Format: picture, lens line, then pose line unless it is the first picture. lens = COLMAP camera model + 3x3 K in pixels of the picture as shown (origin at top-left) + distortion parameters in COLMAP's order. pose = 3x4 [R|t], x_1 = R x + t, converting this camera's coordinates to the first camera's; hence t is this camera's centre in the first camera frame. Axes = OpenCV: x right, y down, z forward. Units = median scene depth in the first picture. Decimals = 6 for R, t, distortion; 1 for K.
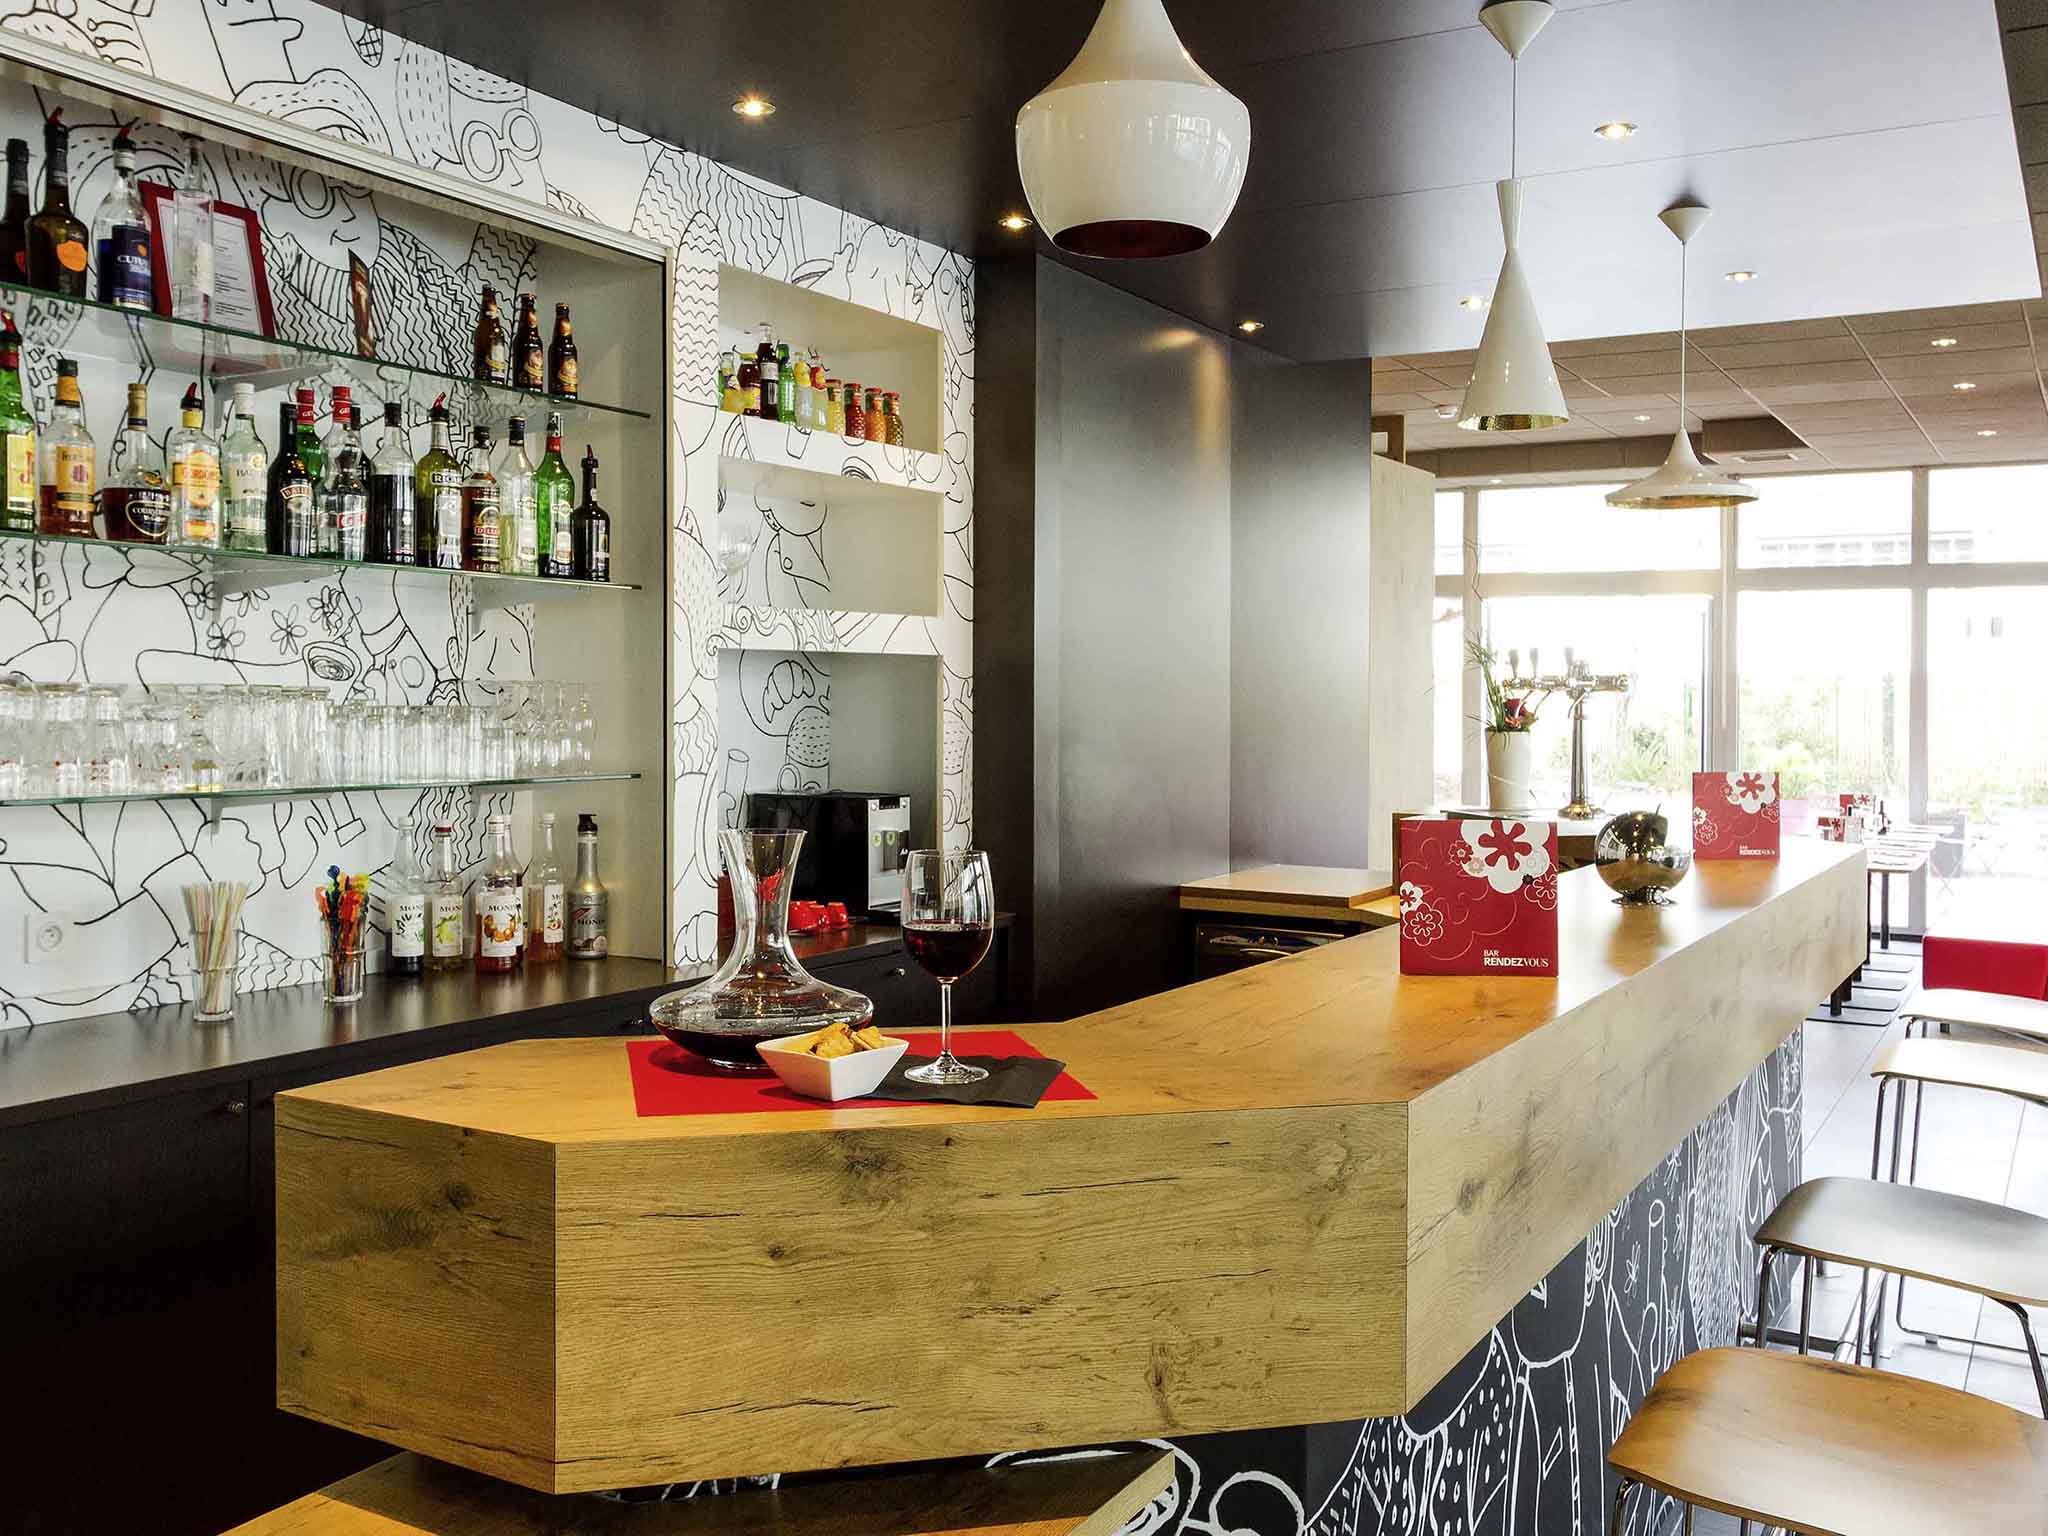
lens RADIAL K [[1874.2, 0, 1023.9], [0, 1874.2, 701.3], [0, 0, 1]] dist [0.013844, 0.009689]
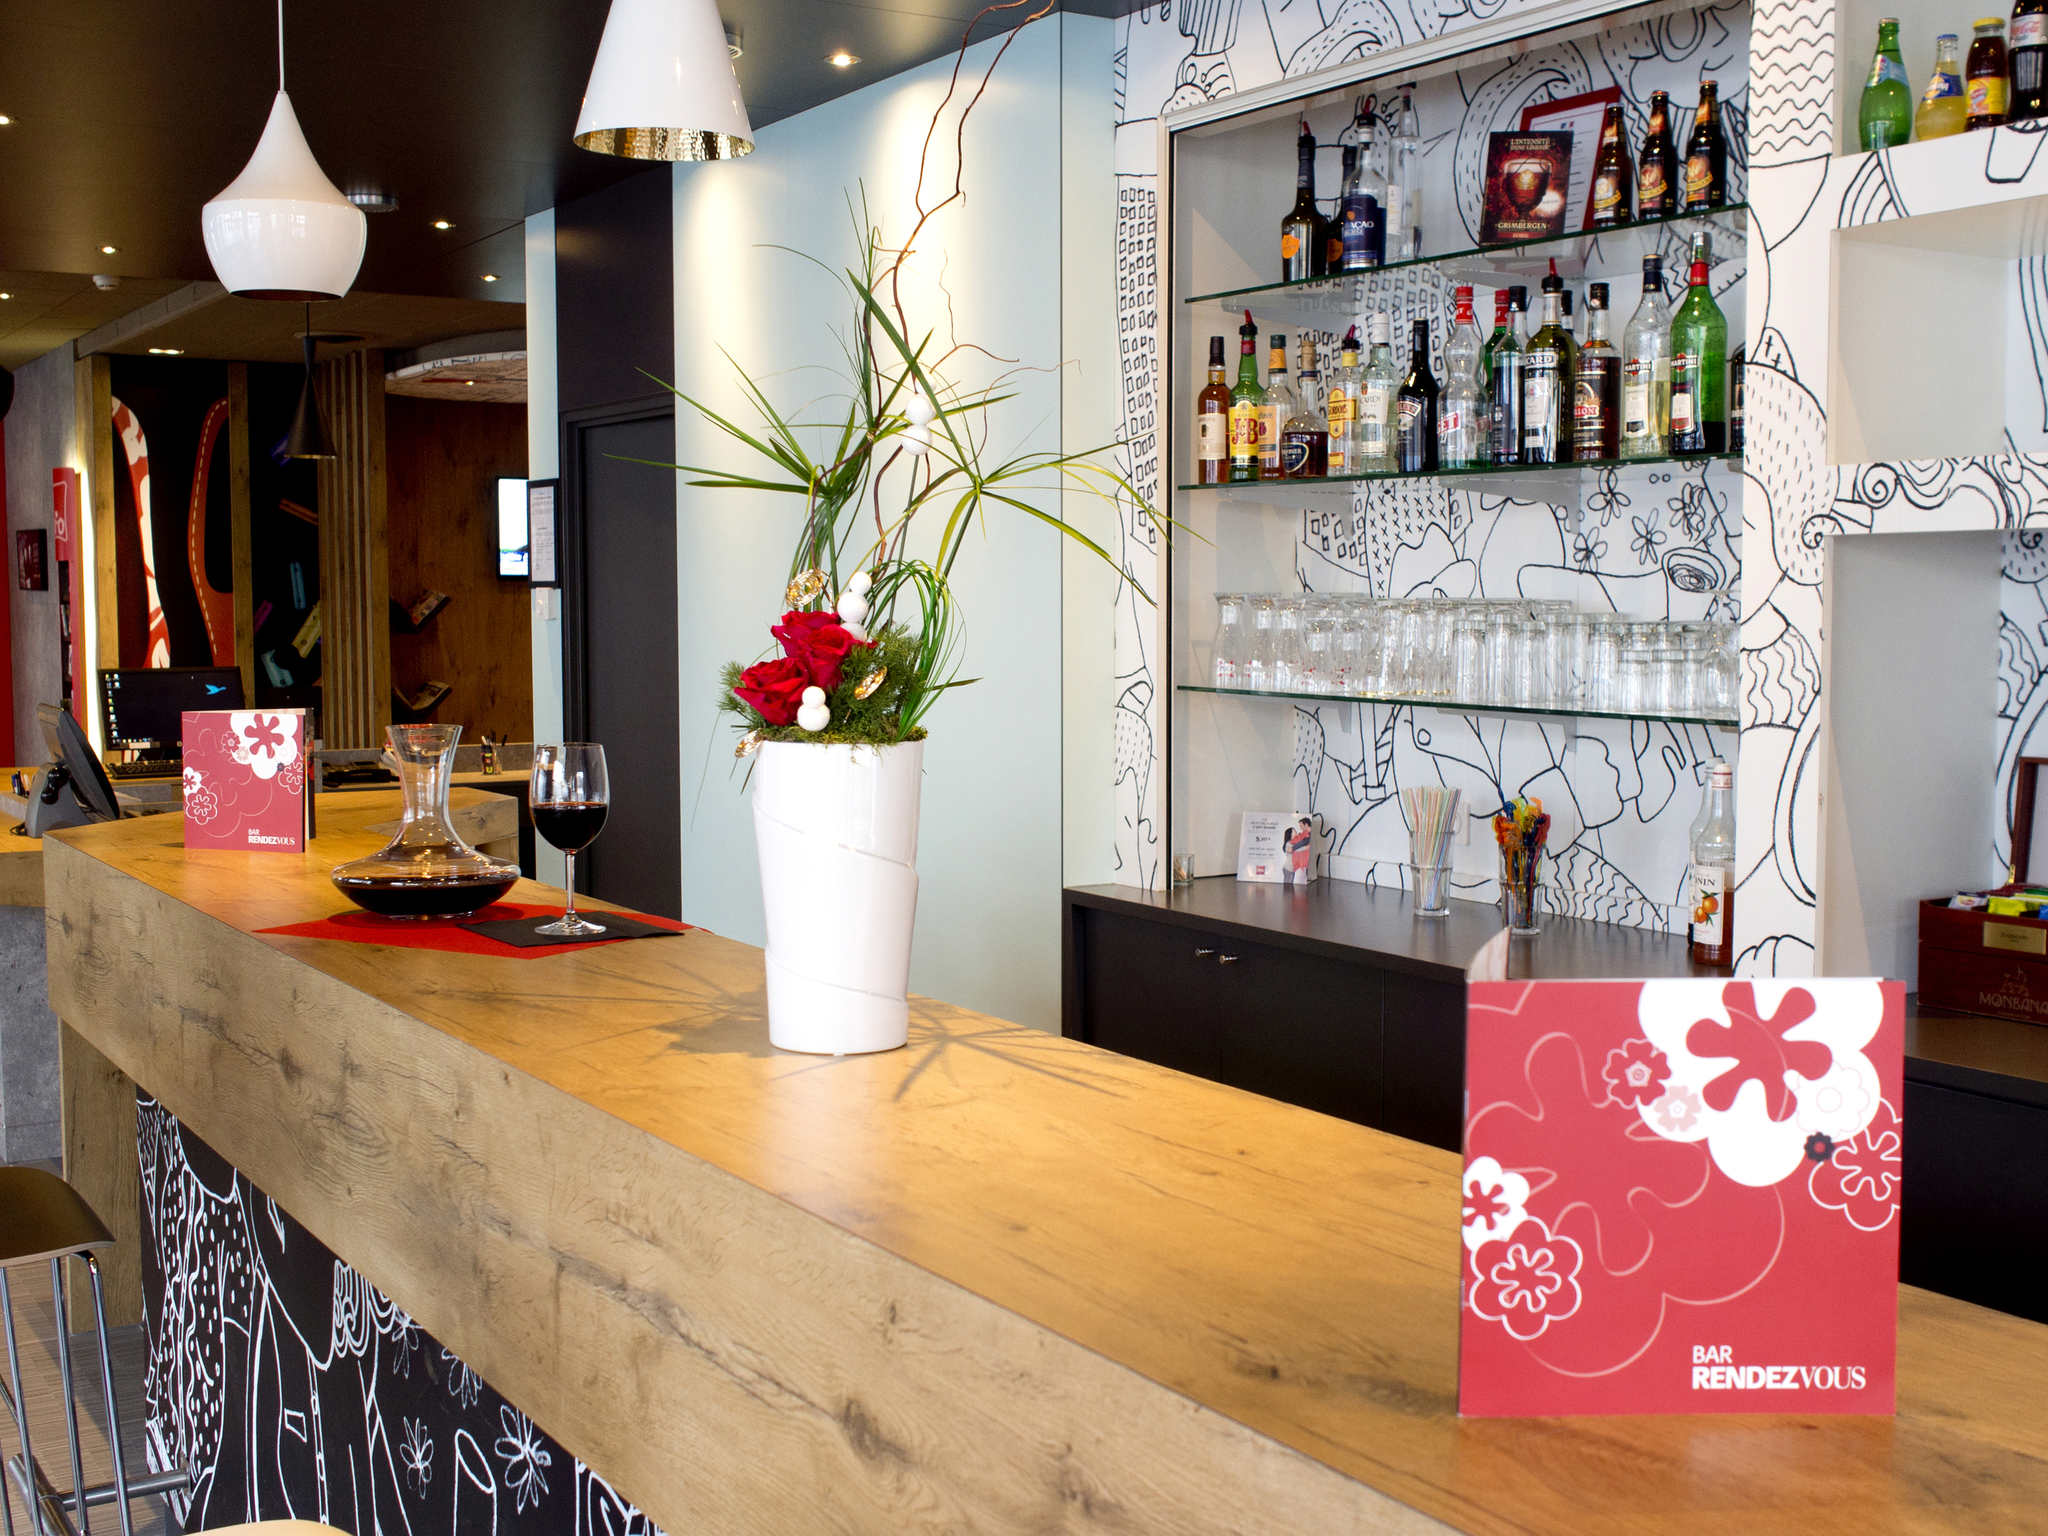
lens RADIAL K [[2312.5, 0, 1024.0], [0, 2312.5, 768.0], [0, 0, 1]] dist [0.012783, 0.015948]
pose [[-0.447021, 0.059165, -0.892565, 0.733324], [-0.006828, 0.997556, 0.069544, -0.002472], [0.894497, 0.037182, -0.445524, 1.213033]]
